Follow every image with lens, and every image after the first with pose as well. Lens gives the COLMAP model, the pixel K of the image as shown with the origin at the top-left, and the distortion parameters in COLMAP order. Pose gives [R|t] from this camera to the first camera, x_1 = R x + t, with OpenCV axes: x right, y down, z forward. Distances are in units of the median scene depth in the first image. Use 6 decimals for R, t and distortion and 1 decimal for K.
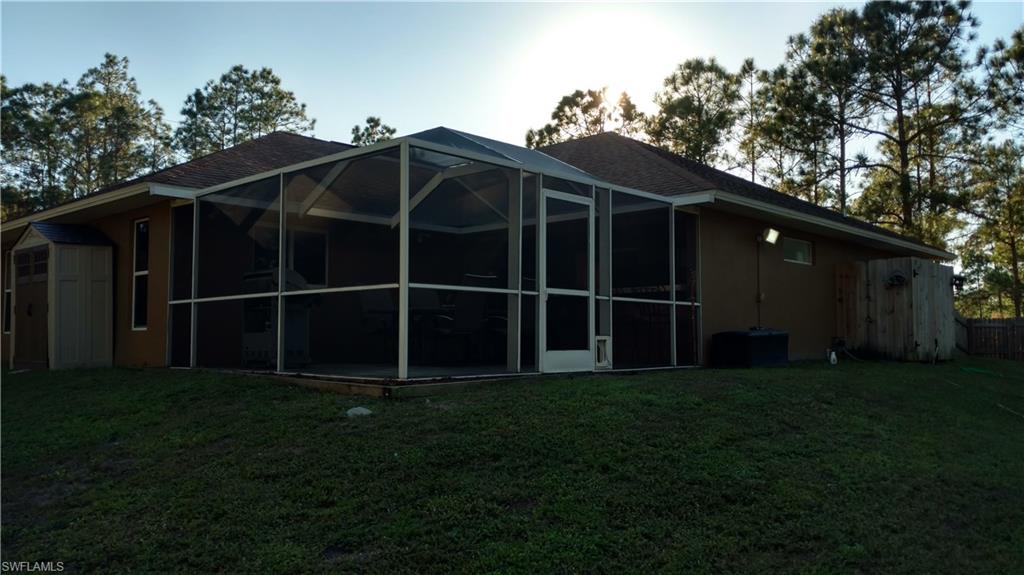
lens RADIAL K [[807.4, 0, 512.0], [0, 807.4, 287.5], [0, 0, 1]] dist [0.058639, -0.126878]
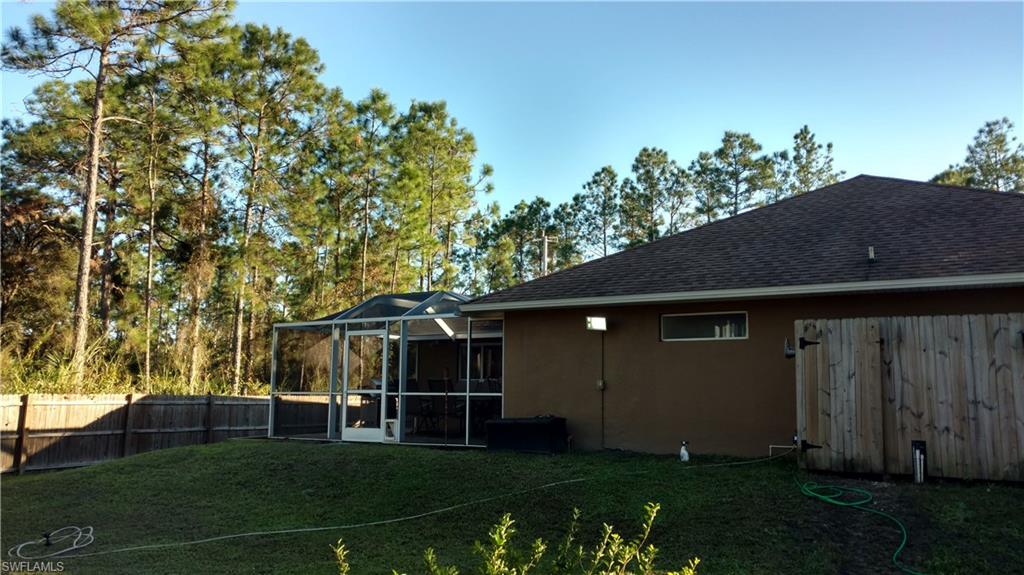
lens RADIAL K [[807.4, 0, 512.0], [0, 807.4, 287.5], [0, 0, 1]] dist [0.058639, -0.126878]
pose [[0.211679, -0.151754, -0.965486, 1.623704], [0.032948, 0.988418, -0.148135, 0.047101], [0.976784, -0.000454, 0.214227, 0.876143]]
